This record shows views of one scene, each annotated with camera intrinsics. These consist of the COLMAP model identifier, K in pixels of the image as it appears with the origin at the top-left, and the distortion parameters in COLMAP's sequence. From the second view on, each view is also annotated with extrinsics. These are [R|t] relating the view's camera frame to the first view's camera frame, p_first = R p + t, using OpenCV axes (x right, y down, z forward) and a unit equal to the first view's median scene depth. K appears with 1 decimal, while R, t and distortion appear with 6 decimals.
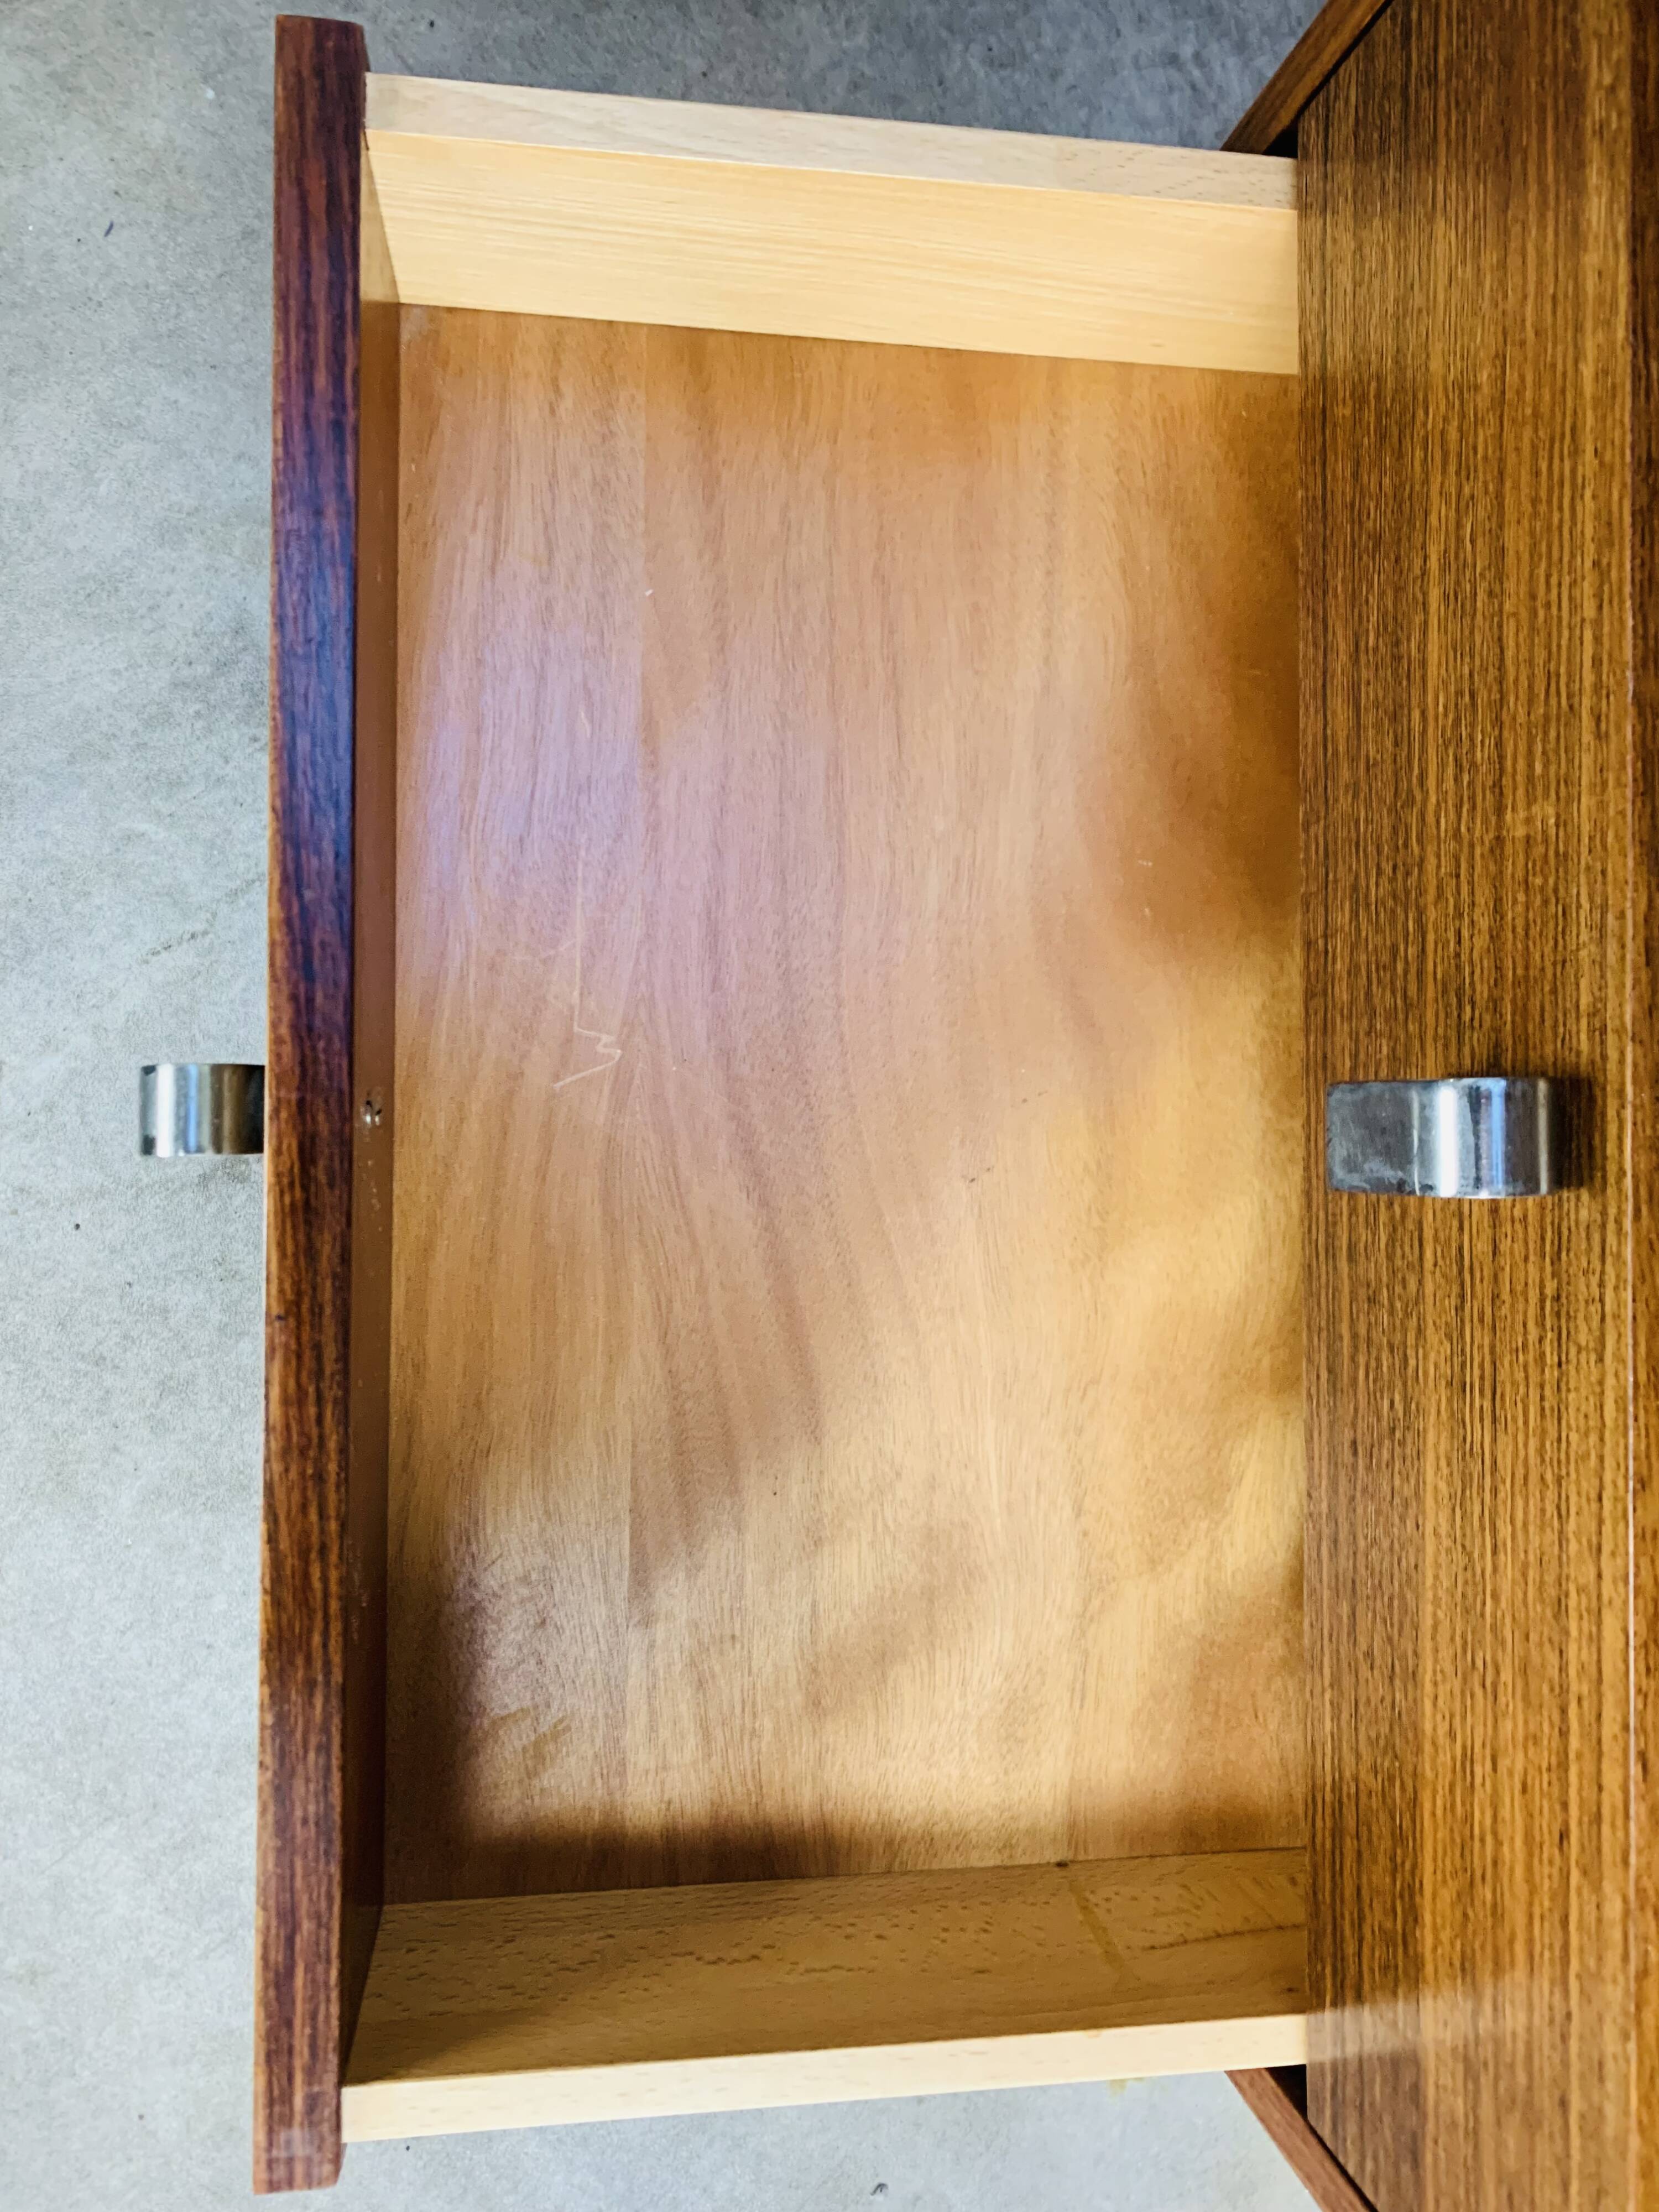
lens RADIAL K [[1697.3, 0, 835.1], [0, 1697.3, 1118.9], [0, 0, 1]] dist [0.006646, -0.013794]
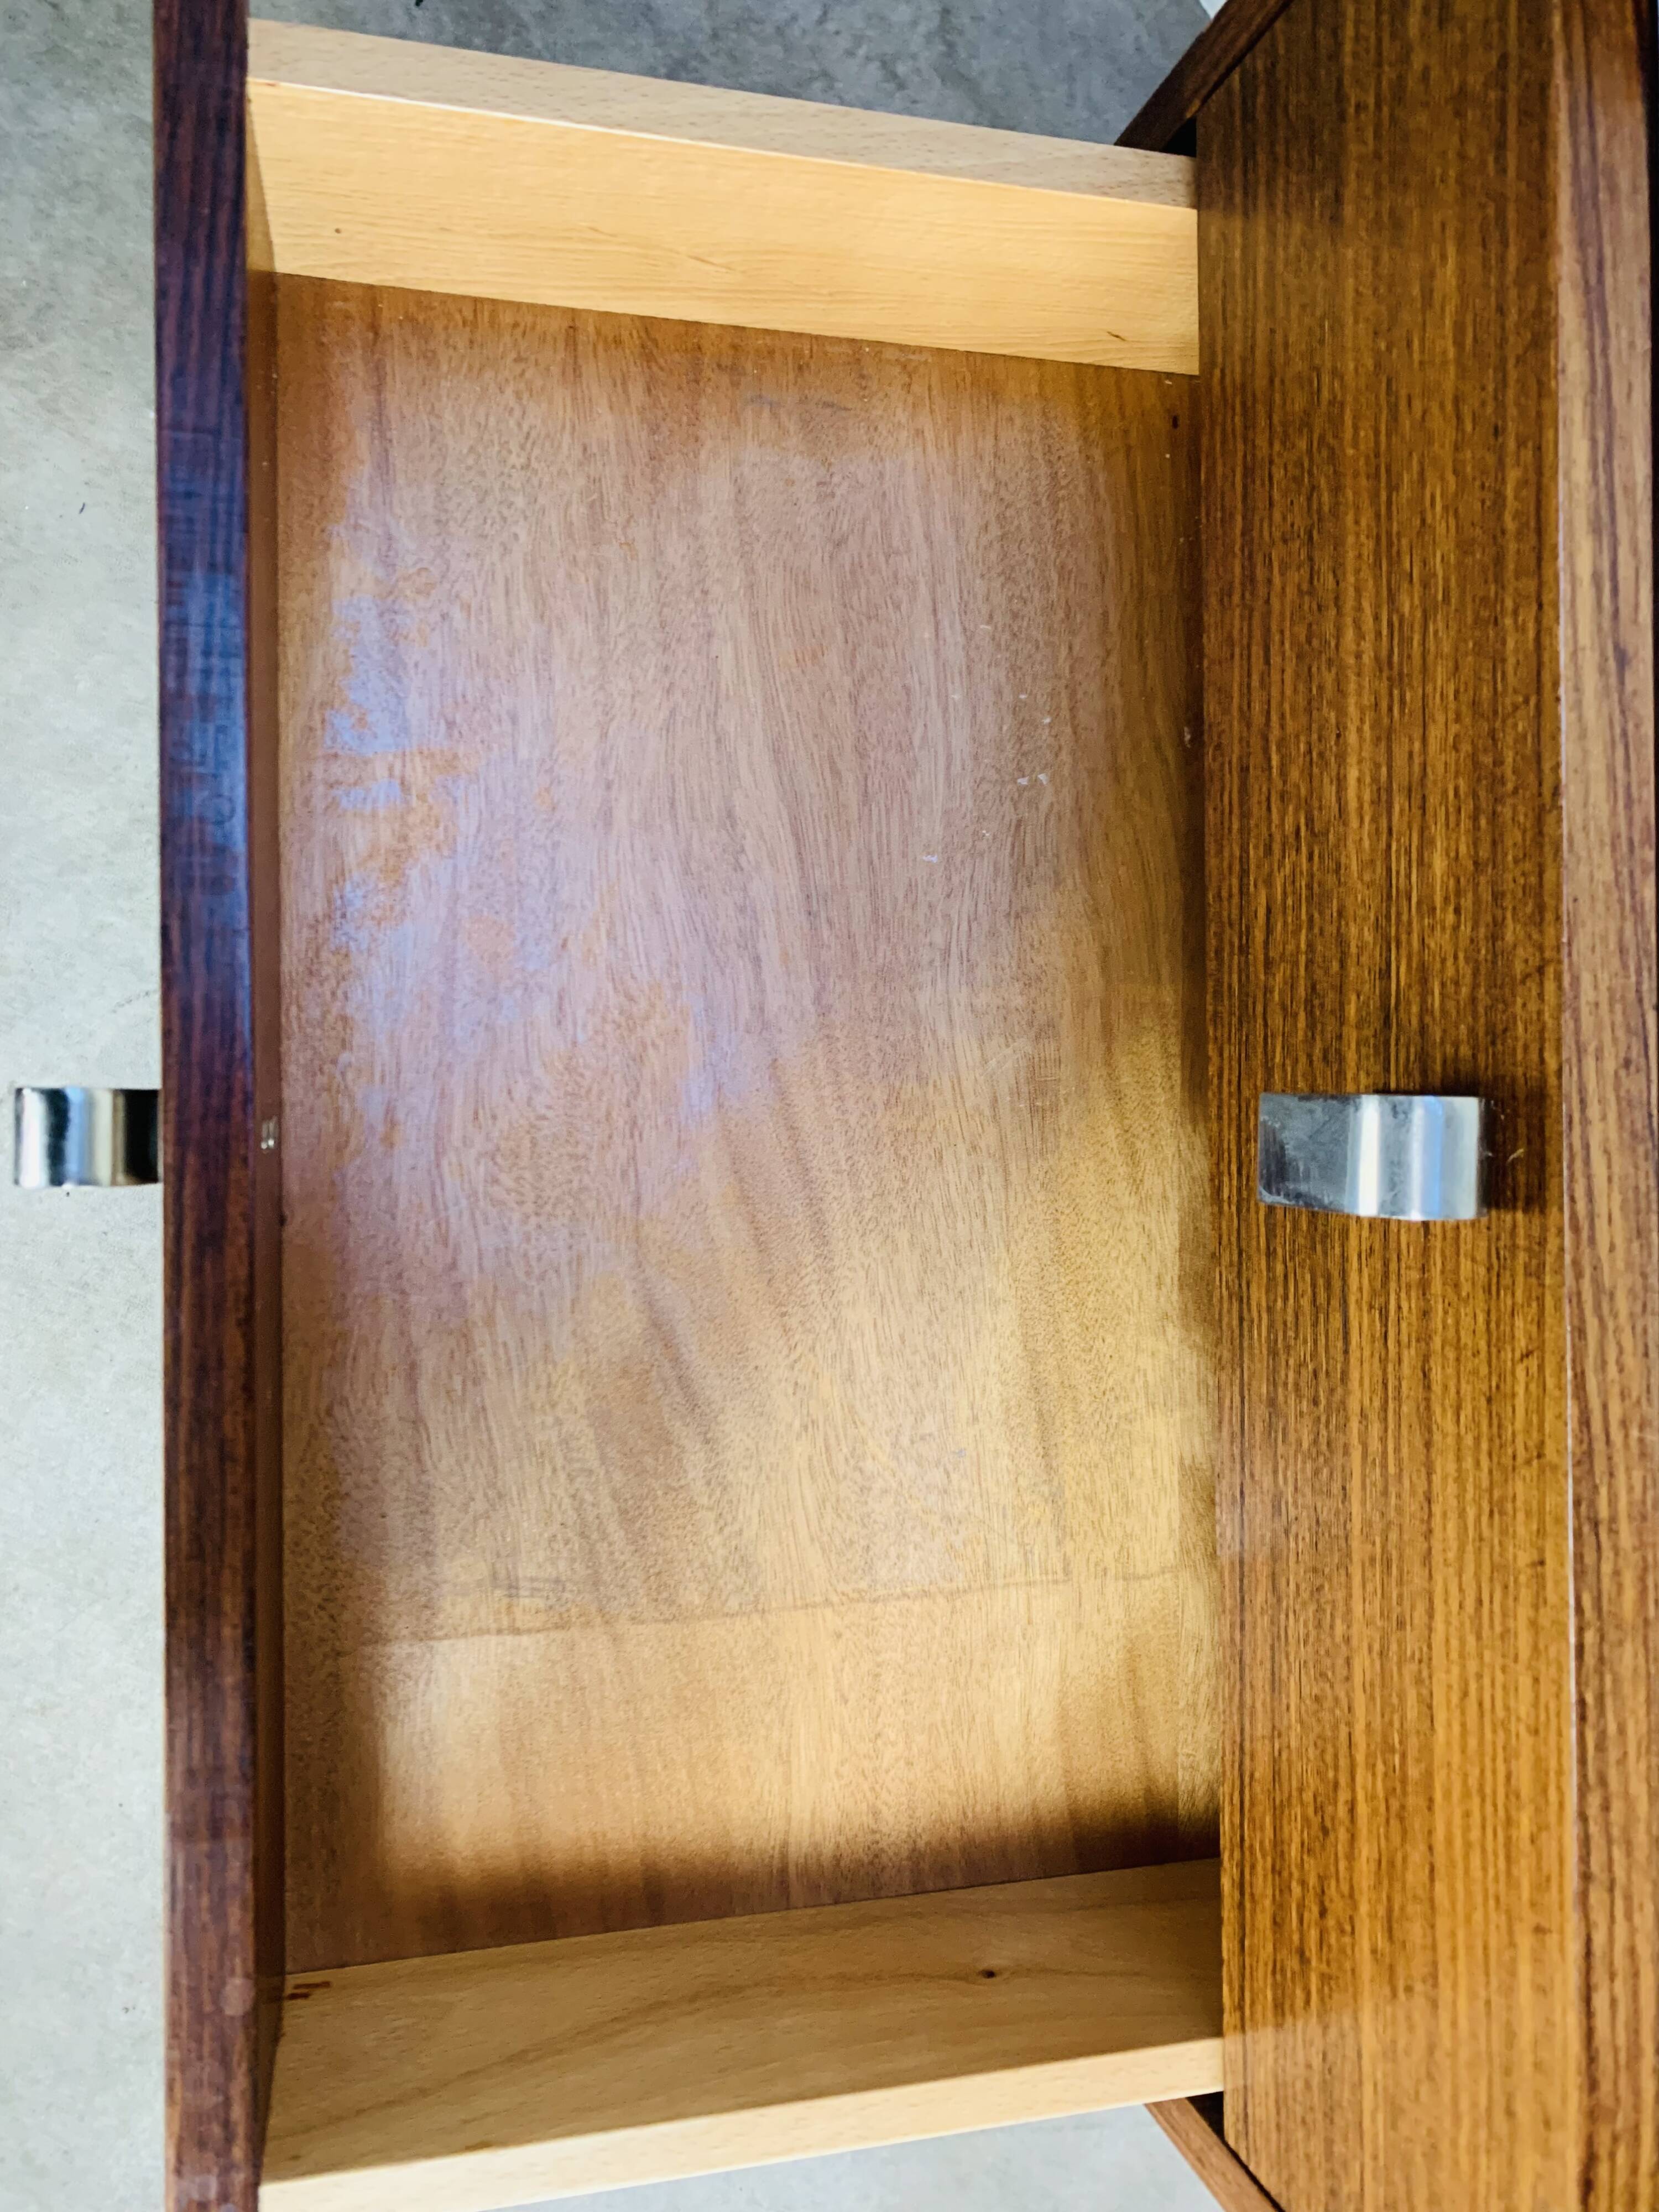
lens RADIAL K [[1697.3, 0, 837.7], [0, 1697.3, 1138.5], [0, 0, 1]] dist [0.006646, -0.013794]
pose [[0.998059, -0.016823, 0.059954, 0.125757], [0.017464, 0.999796, -0.010187, 0.042845], [-0.059770, 0.011214, 0.998149, -0.493217]]
